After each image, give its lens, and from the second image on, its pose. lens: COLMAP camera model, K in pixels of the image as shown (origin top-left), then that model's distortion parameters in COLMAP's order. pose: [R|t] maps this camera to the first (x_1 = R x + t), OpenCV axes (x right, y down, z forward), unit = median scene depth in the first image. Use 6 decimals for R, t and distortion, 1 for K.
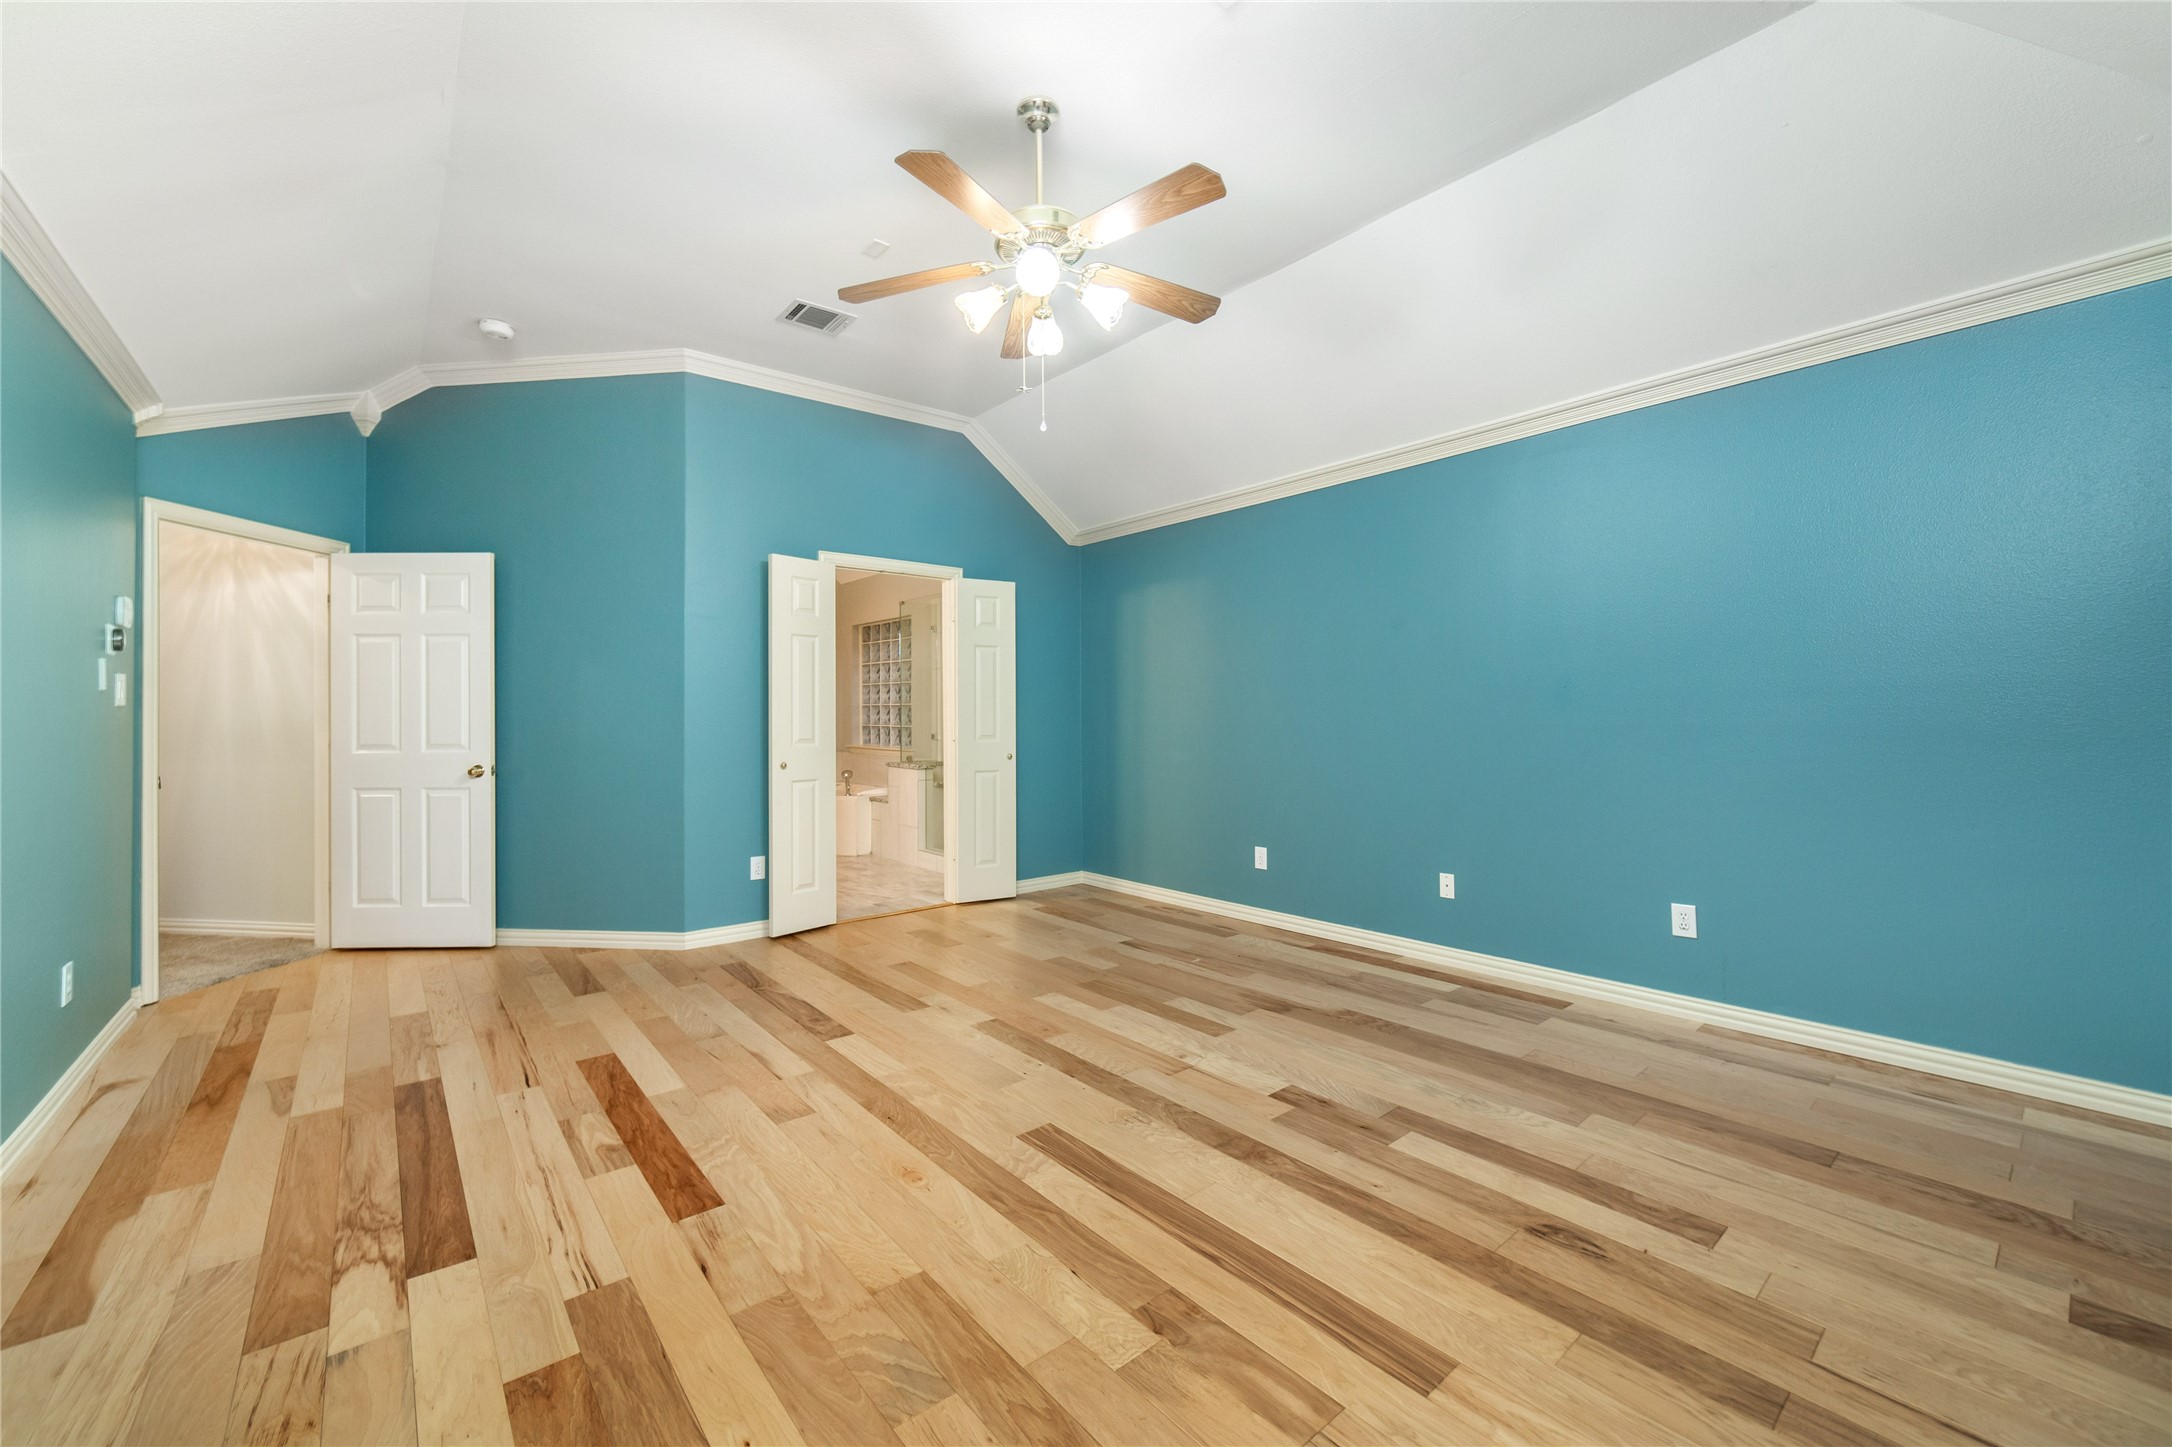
lens RADIAL K [[861.6, 0, 1058.7], [0, 861.6, 713.2], [0, 0, 1]] dist [-0.001222, 0.001486]
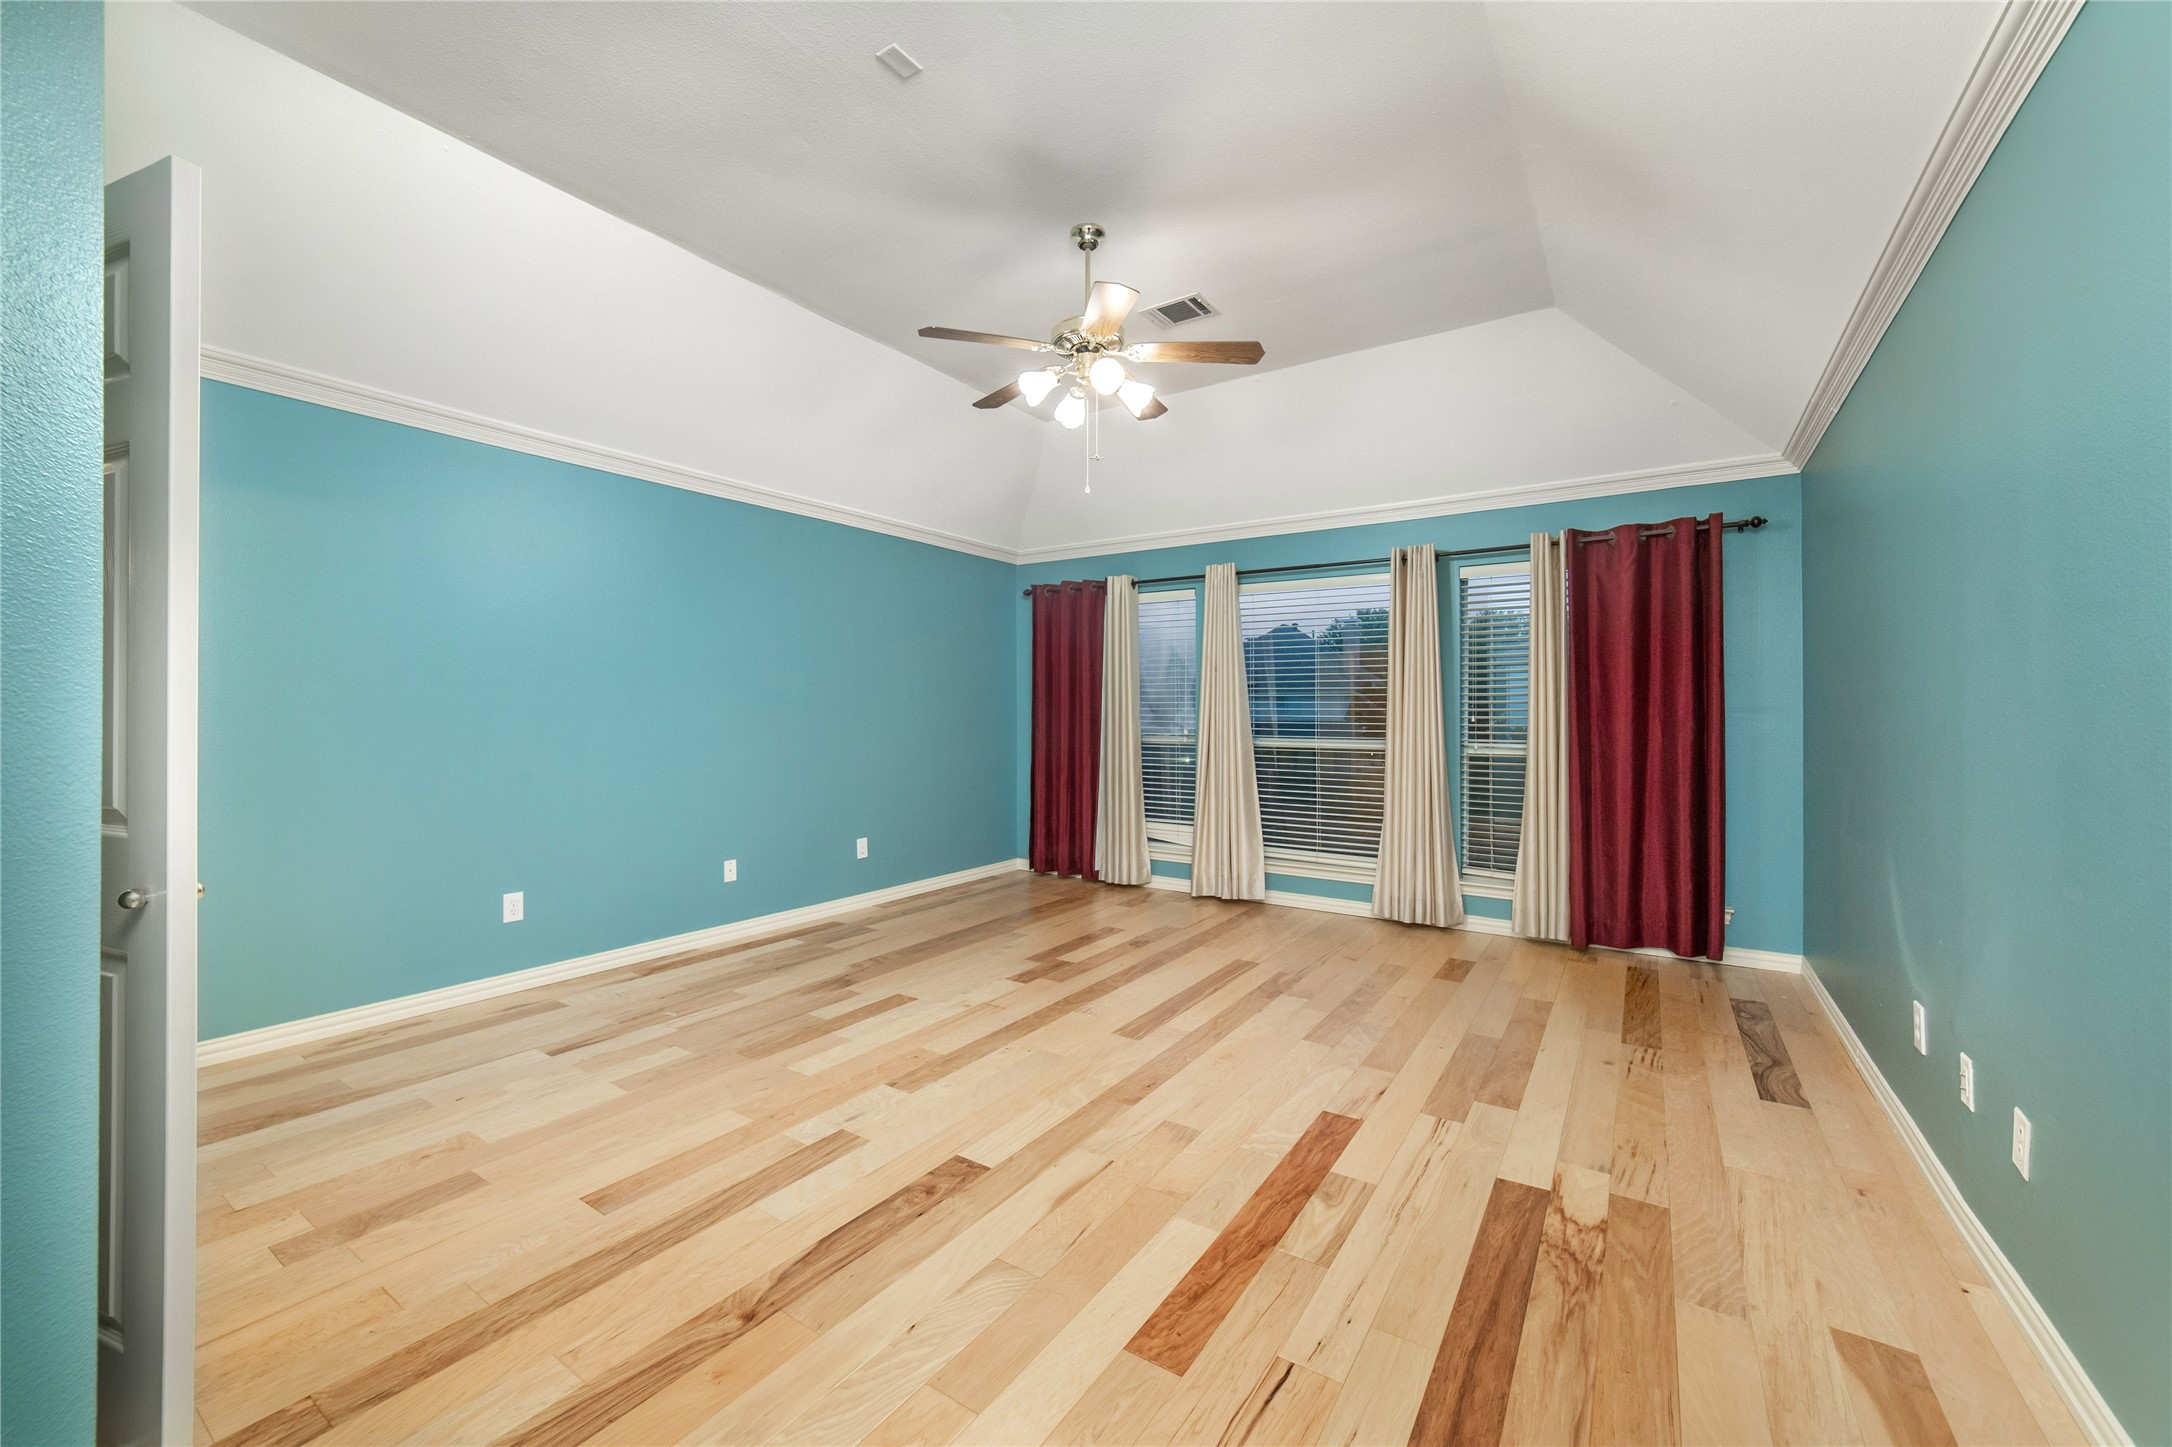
lens RADIAL K [[861.6, 0, 1055.5], [0, 861.6, 719.8], [0, 0, 1]] dist [-0.001222, 0.001486]
pose [[-0.289080, 0.006946, 0.957280, -1.313531], [-0.003025, 0.999962, -0.008169, 0.010374], [-0.957300, -0.005257, -0.289048, 1.544106]]
